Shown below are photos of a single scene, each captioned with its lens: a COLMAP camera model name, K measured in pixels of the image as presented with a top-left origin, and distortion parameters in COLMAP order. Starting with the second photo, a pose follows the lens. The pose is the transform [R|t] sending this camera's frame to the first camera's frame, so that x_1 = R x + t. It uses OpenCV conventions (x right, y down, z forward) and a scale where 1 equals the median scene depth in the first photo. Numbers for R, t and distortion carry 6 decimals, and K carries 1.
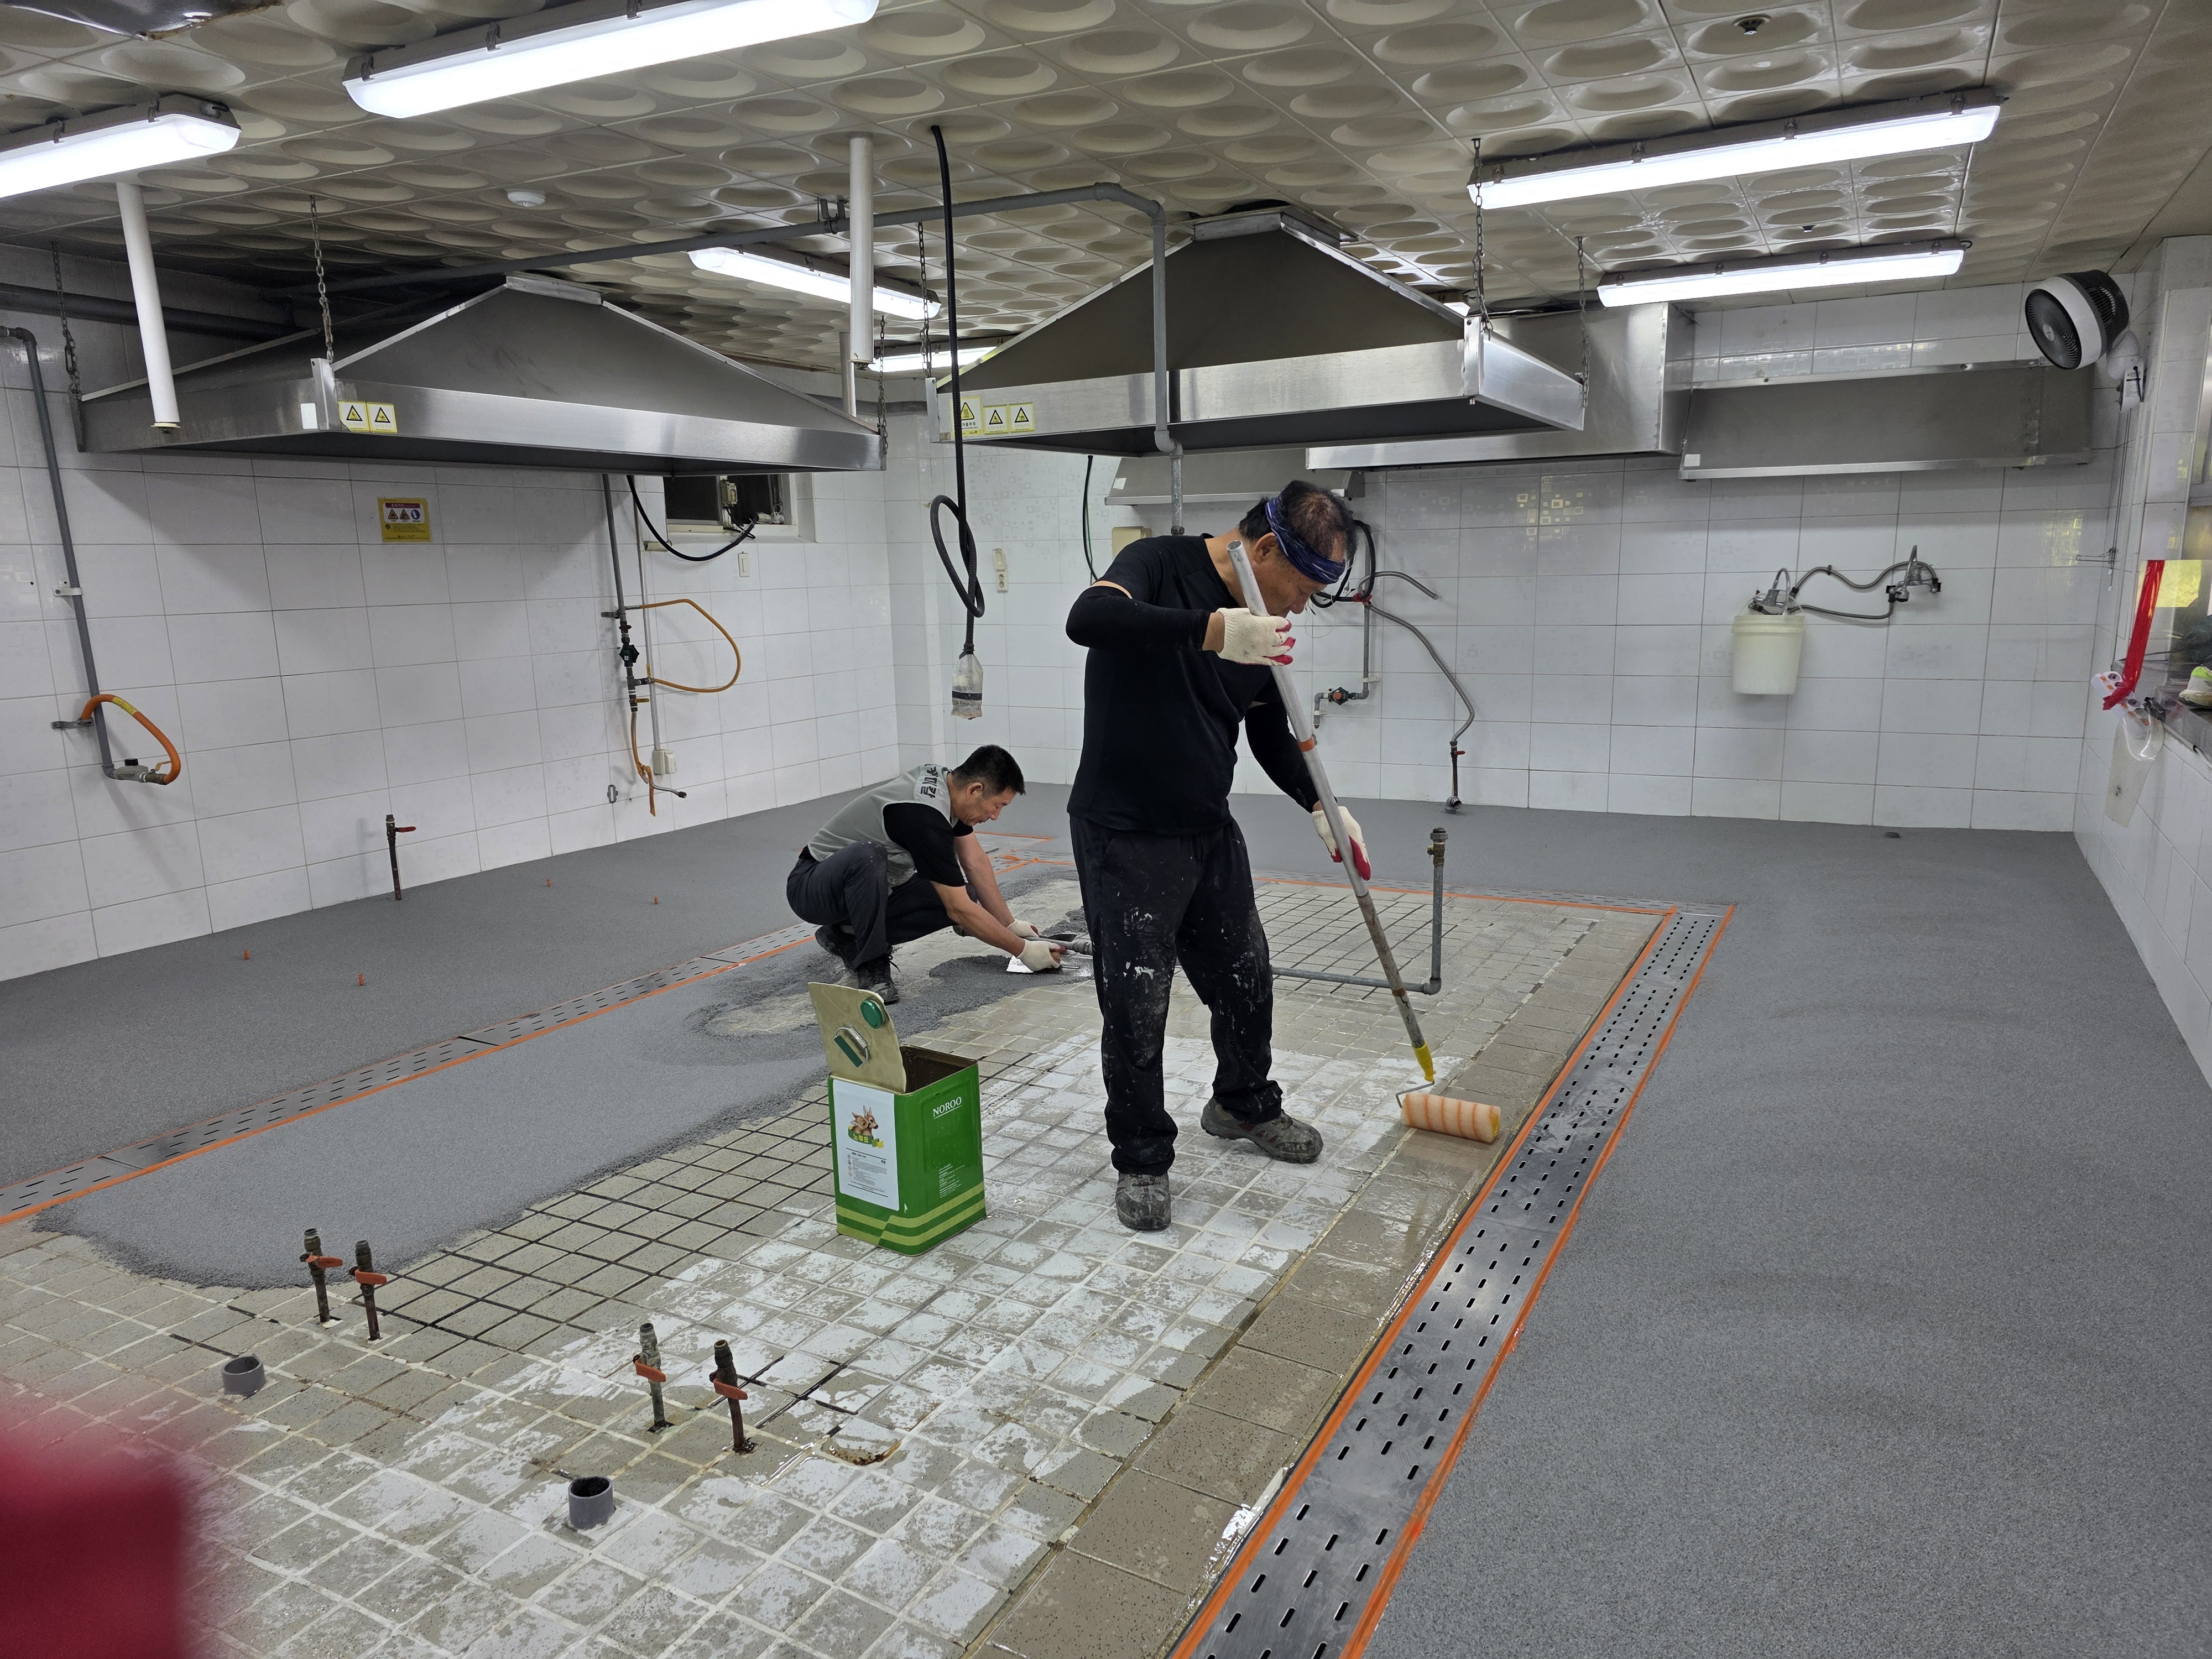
lens RADIAL K [[1478.0, 0, 1122.6], [0, 1478.0, 854.3], [0, 0, 1]] dist [0.064243, -0.060300]
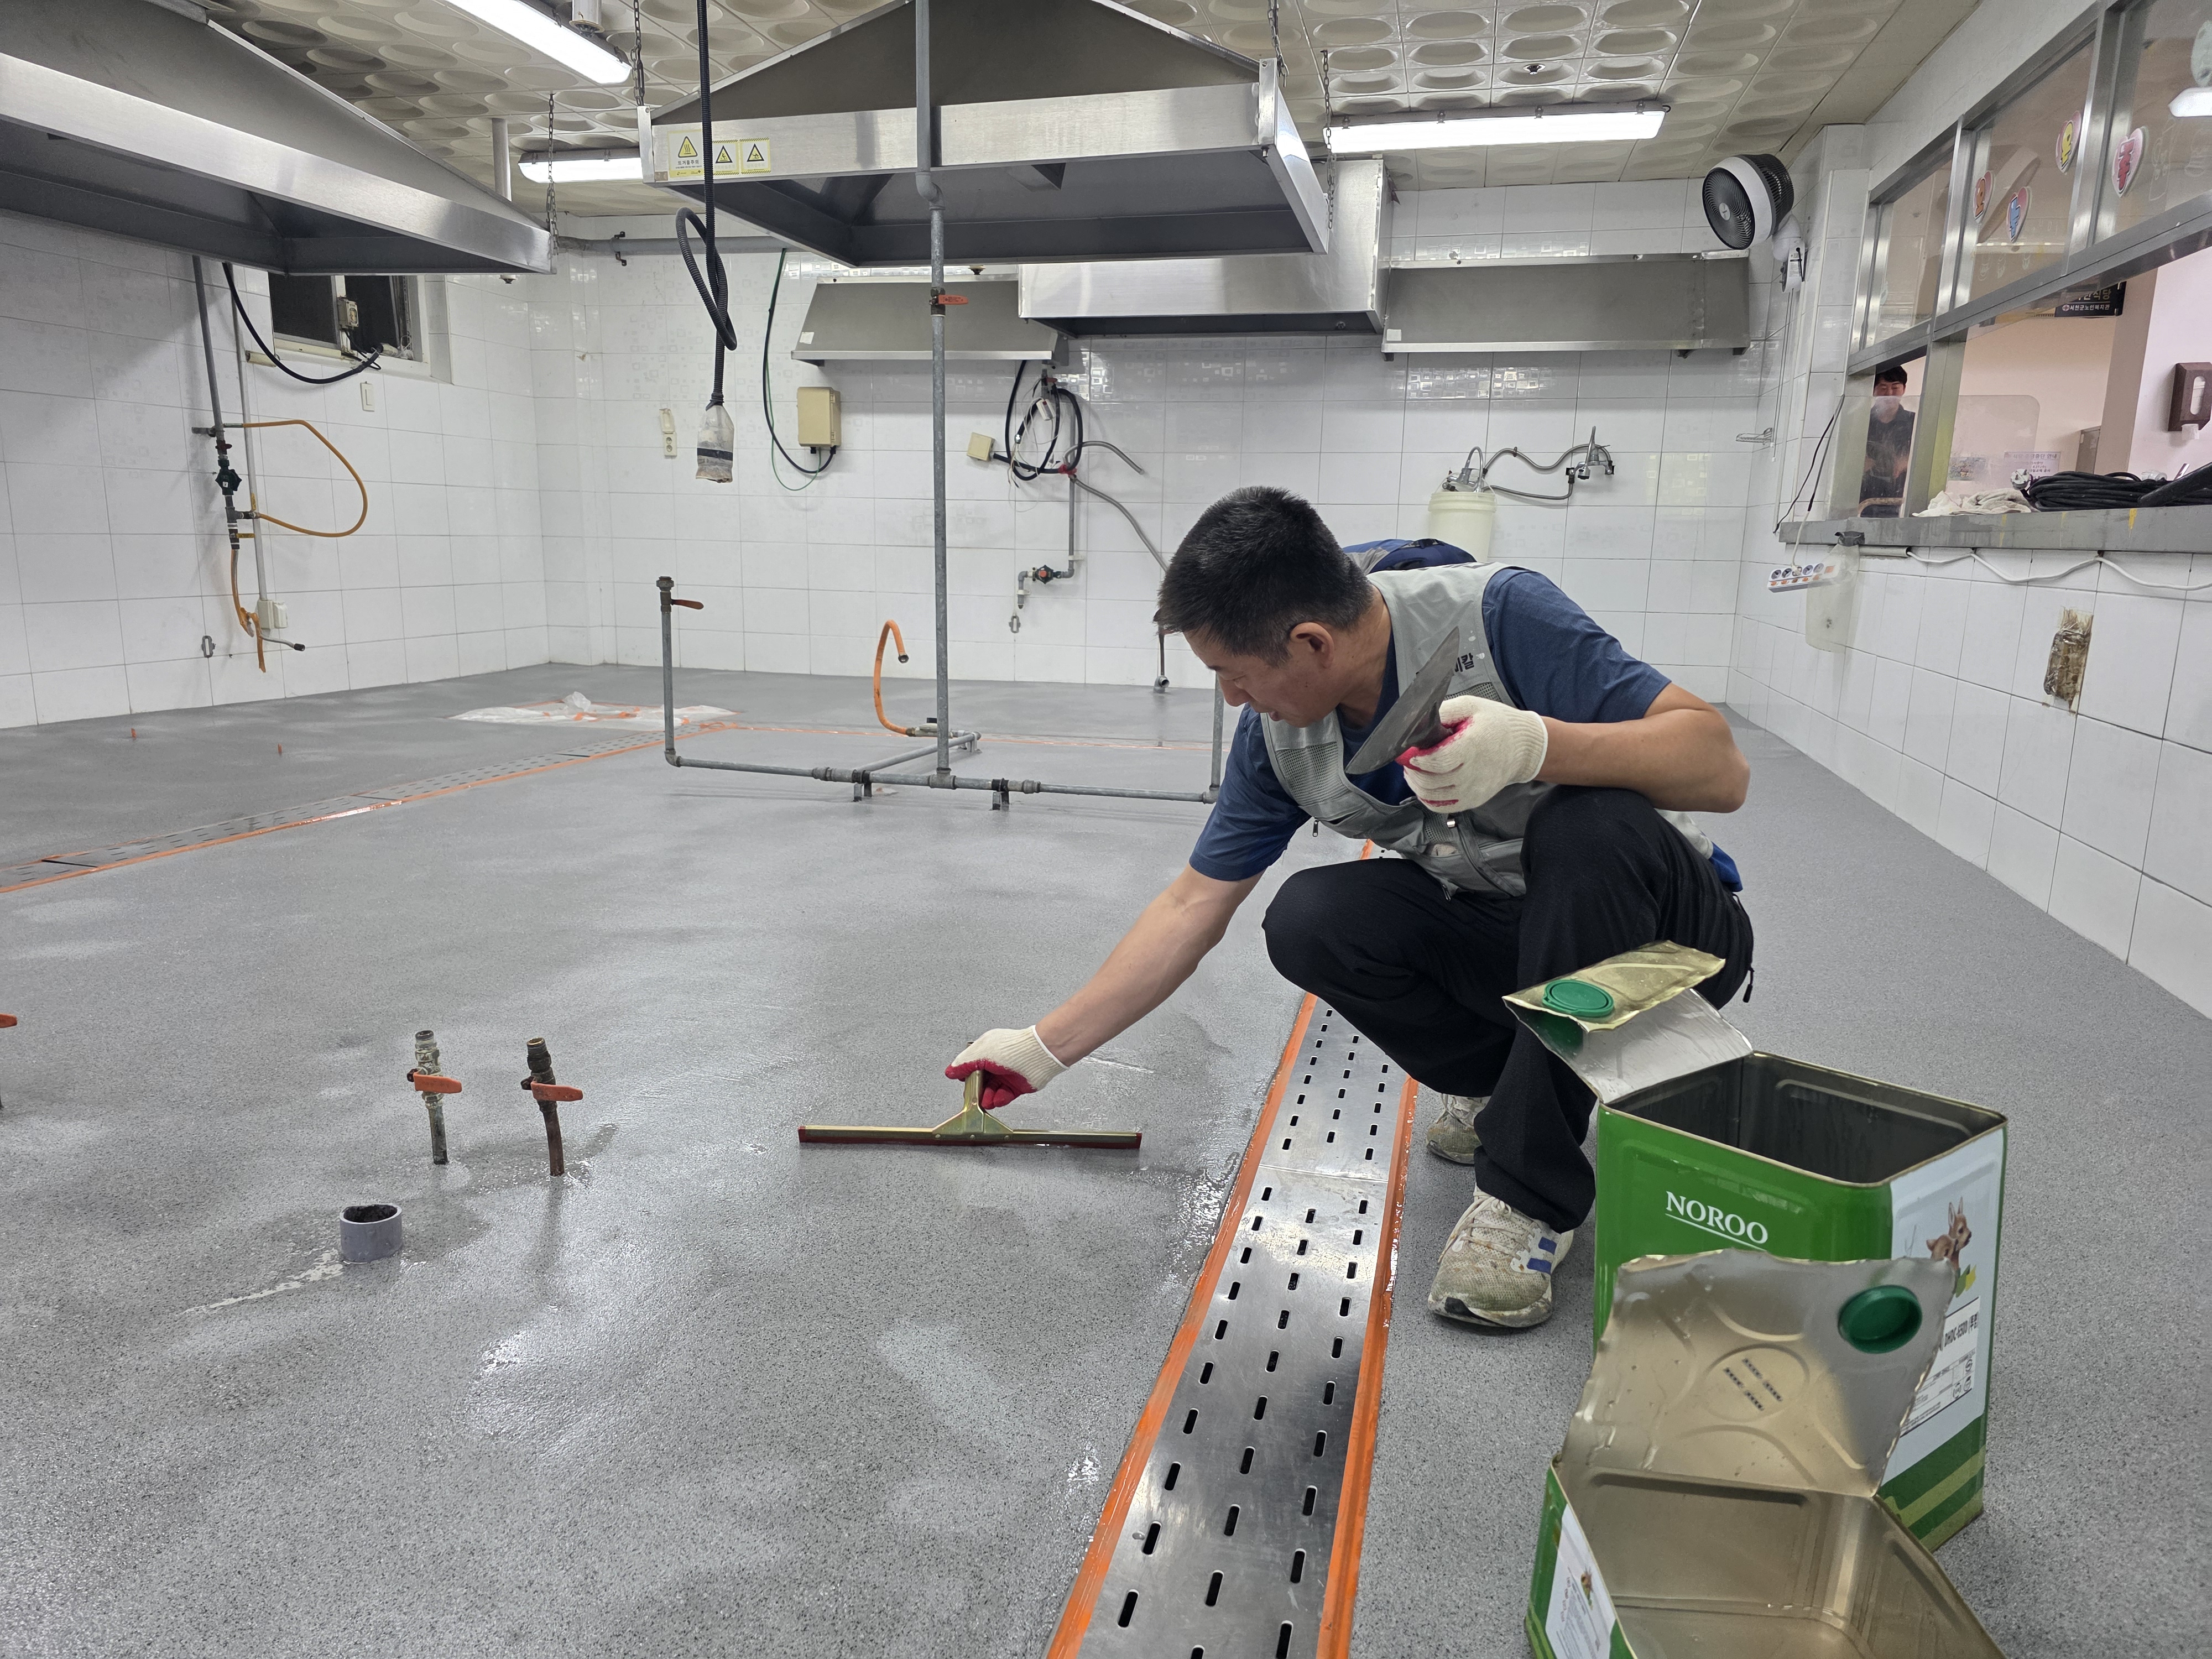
lens RADIAL K [[1478.0, 0, 1093.1], [0, 1478.0, 840.6], [0, 0, 1]] dist [0.064243, -0.060300]
pose [[0.973156, -0.009402, 0.229955, -0.062050], [0.008428, 0.999951, 0.005216, 0.083476], [-0.229992, -0.003138, 0.973187, 0.068795]]
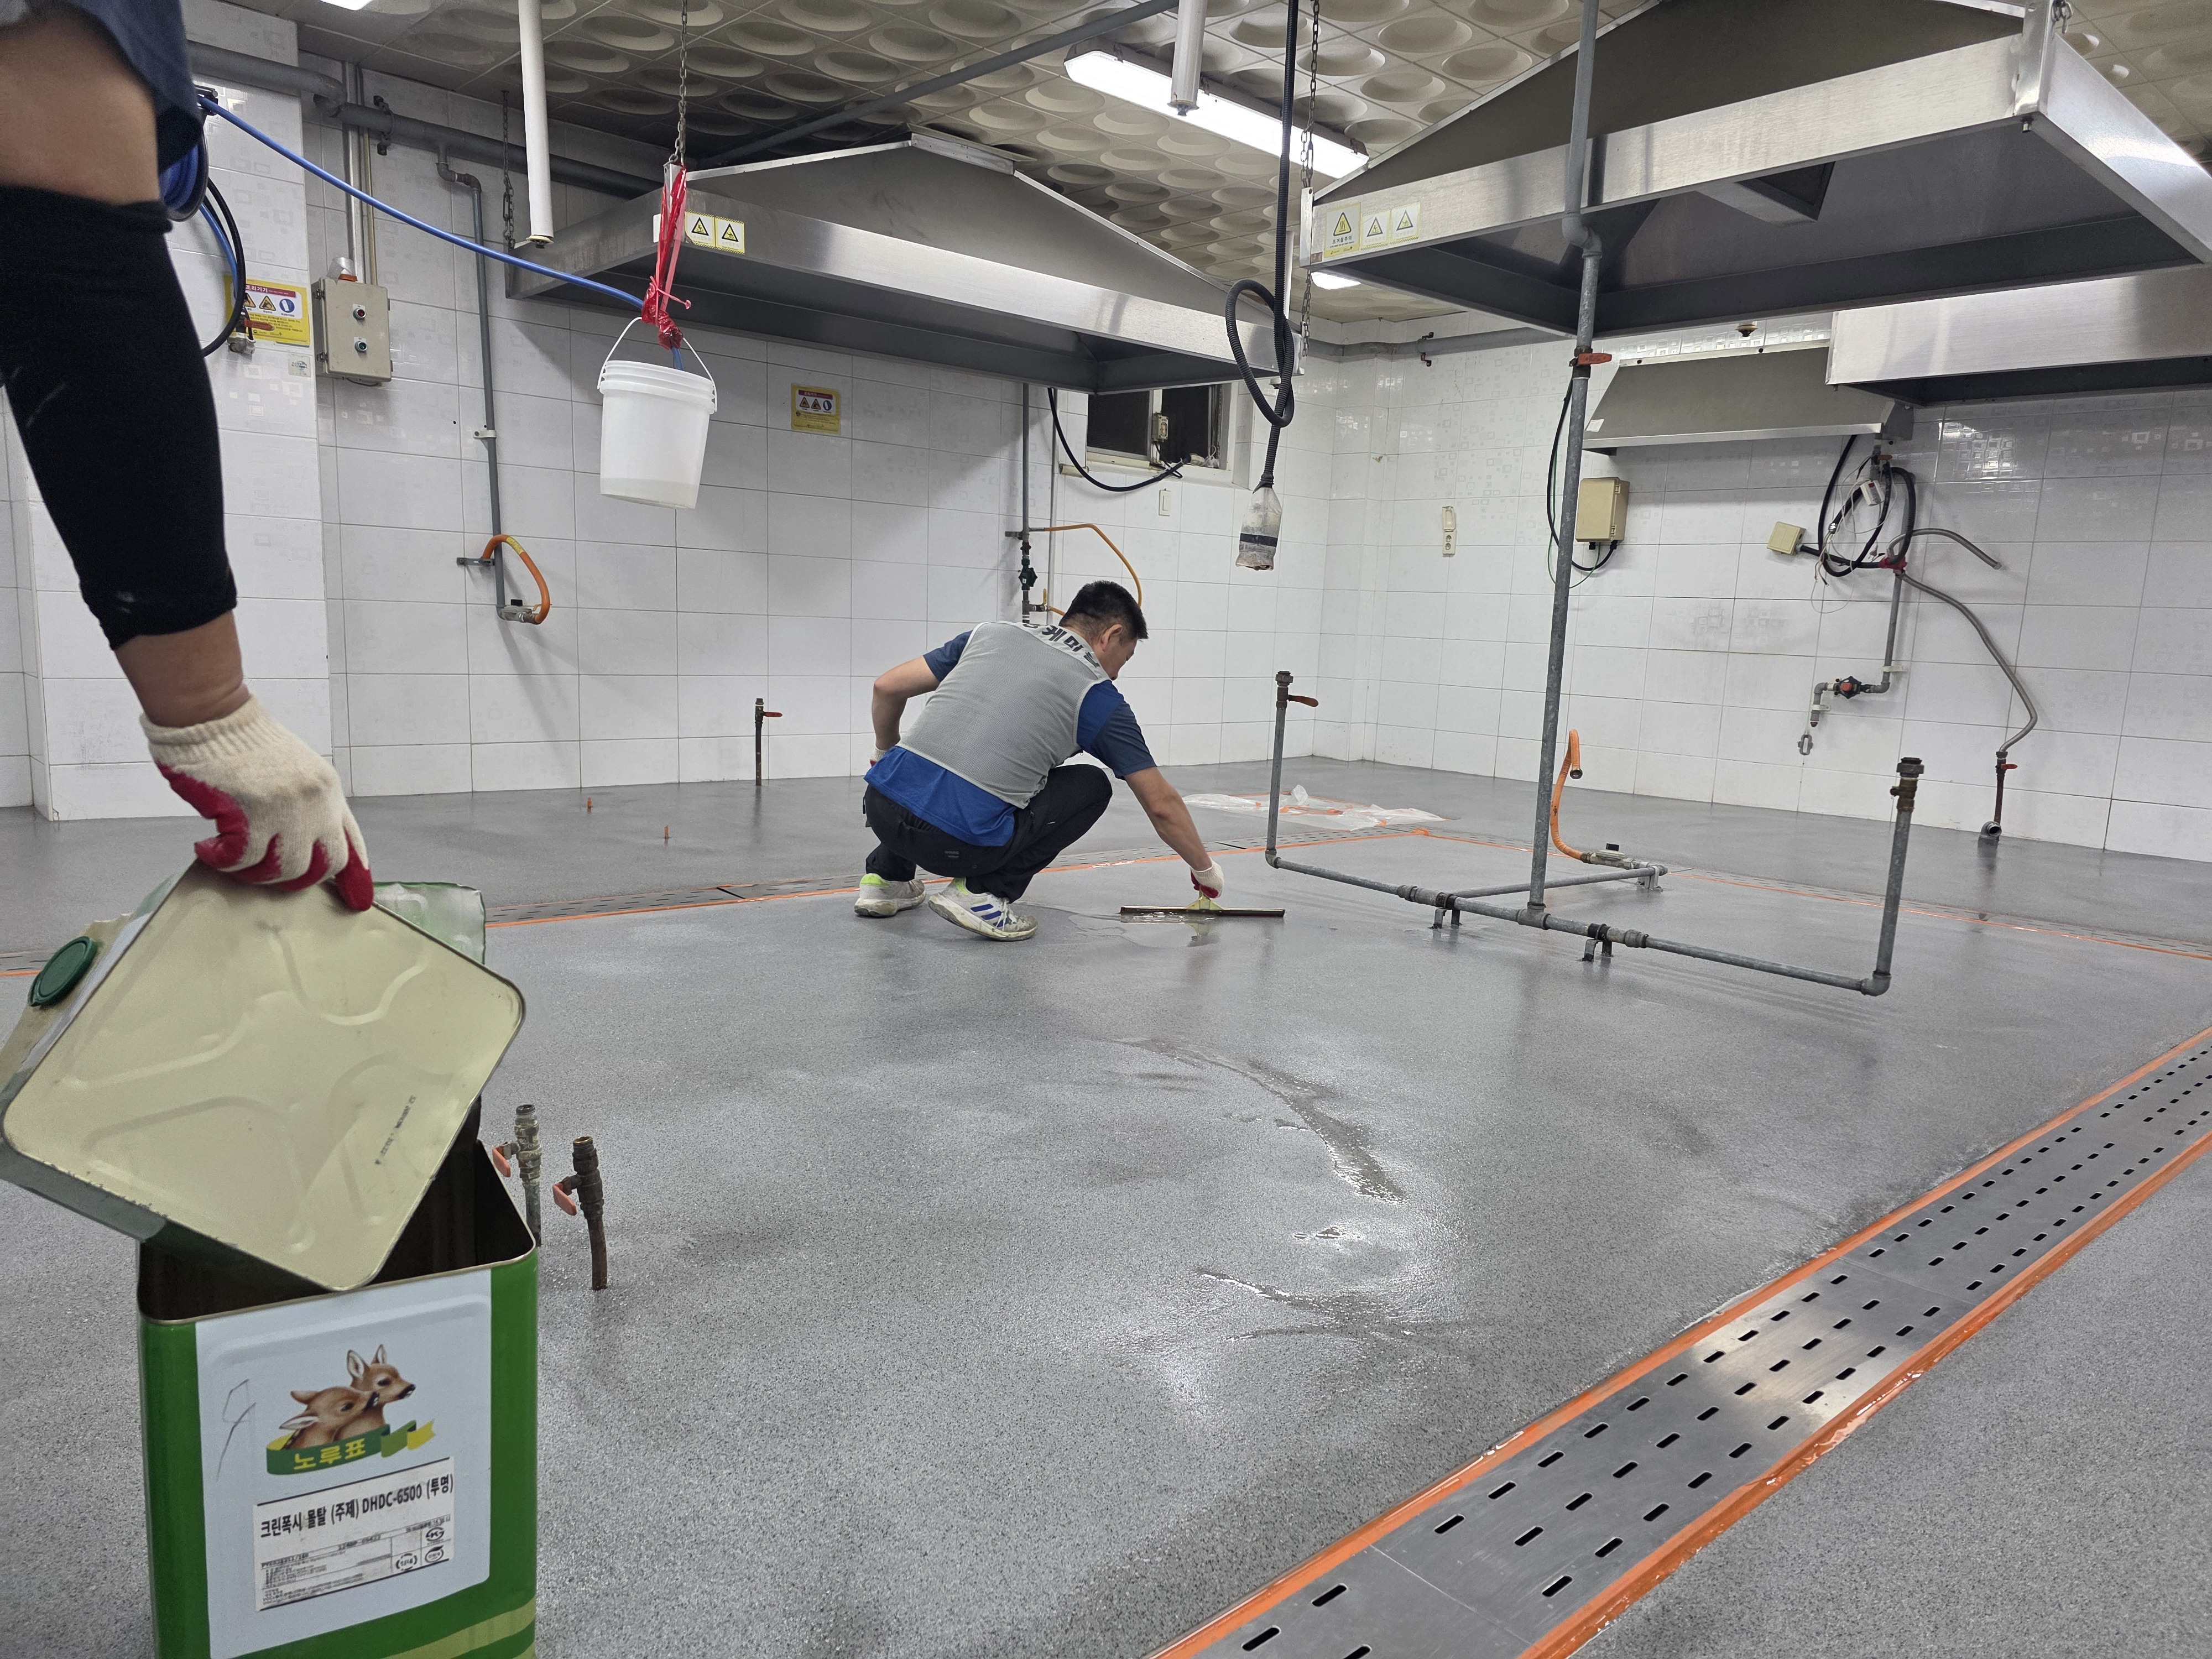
lens RADIAL K [[1478.0, 0, 1117.9], [0, 1478.0, 862.2], [0, 0, 1]] dist [0.064243, -0.060300]
pose [[0.936925, 0.115897, -0.329755, 0.072743], [-0.127394, 0.991762, -0.013391, 0.064451], [0.325487, 0.054555, 0.943971, 0.149556]]
